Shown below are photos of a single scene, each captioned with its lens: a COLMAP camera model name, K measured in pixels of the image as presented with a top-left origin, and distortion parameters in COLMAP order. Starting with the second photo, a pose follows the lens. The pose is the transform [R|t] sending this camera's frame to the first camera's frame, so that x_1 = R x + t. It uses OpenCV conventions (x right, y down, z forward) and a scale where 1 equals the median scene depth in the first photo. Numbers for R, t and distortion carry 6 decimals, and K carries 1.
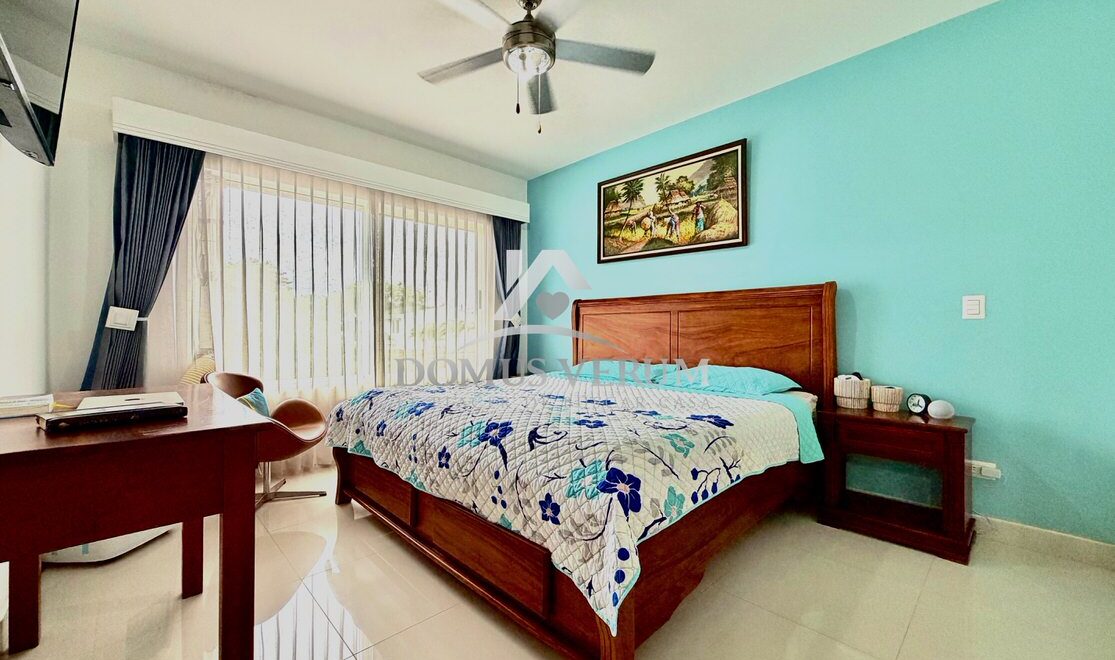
lens RADIAL K [[441.4, 0, 560.0], [0, 441.4, 333.8], [0, 0, 1]] dist [-0.000827, -0.000033]
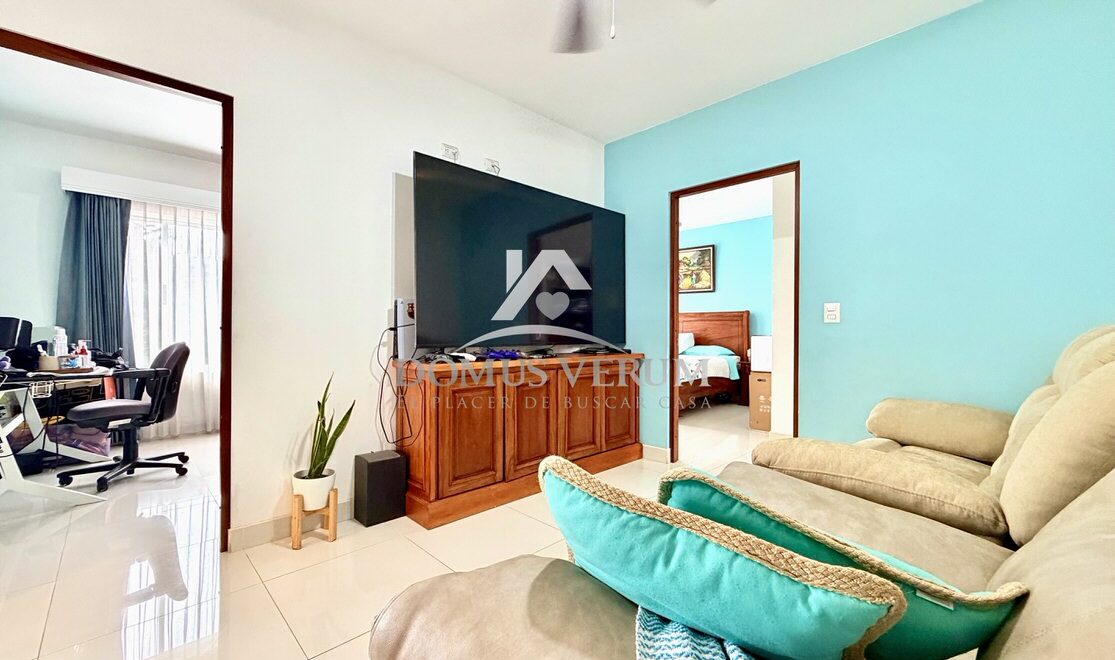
lens RADIAL K [[441.4, 0, 555.6], [0, 441.4, 334.2], [0, 0, 1]] dist [-0.000827, -0.000033]
pose [[0.999998, 0.001977, -0.000980, -0.340535], [-0.001971, 0.999982, 0.005670, 0.001288], [0.000991, -0.005668, 0.999983, -1.114396]]
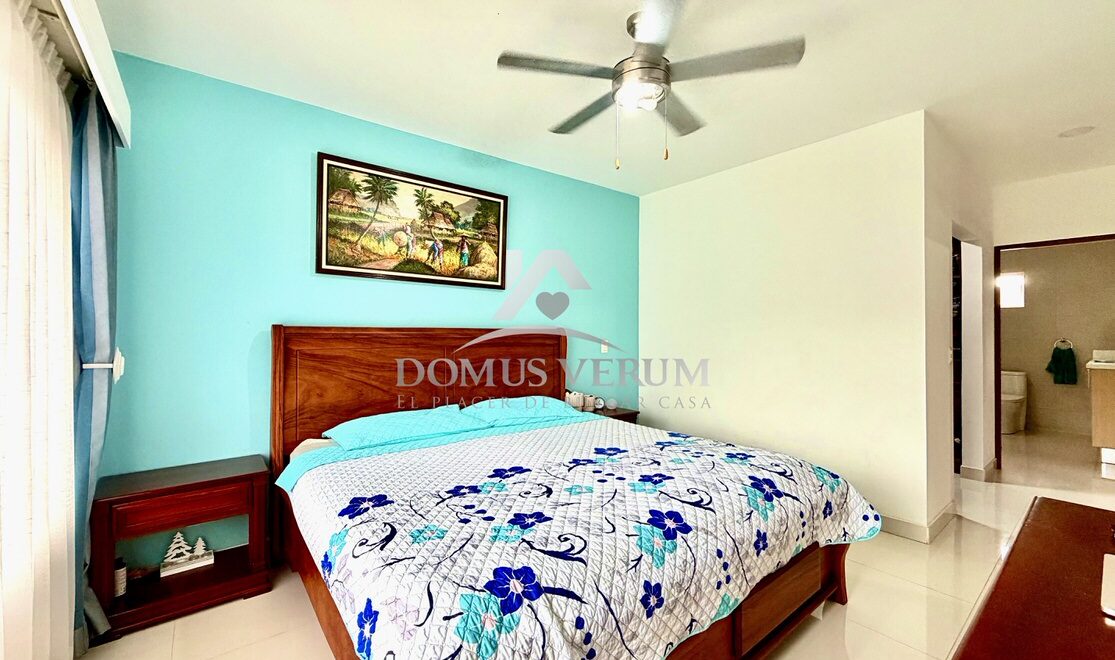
lens RADIAL K [[441.4, 0, 557.8], [0, 441.4, 328.9], [0, 0, 1]] dist [-0.000827, -0.000033]
pose [[0.107363, 0.004179, 0.994211, -0.629488], [-0.000388, 0.999991, -0.004162, -0.085012], [-0.994220, 0.000061, 0.107364, 0.670546]]
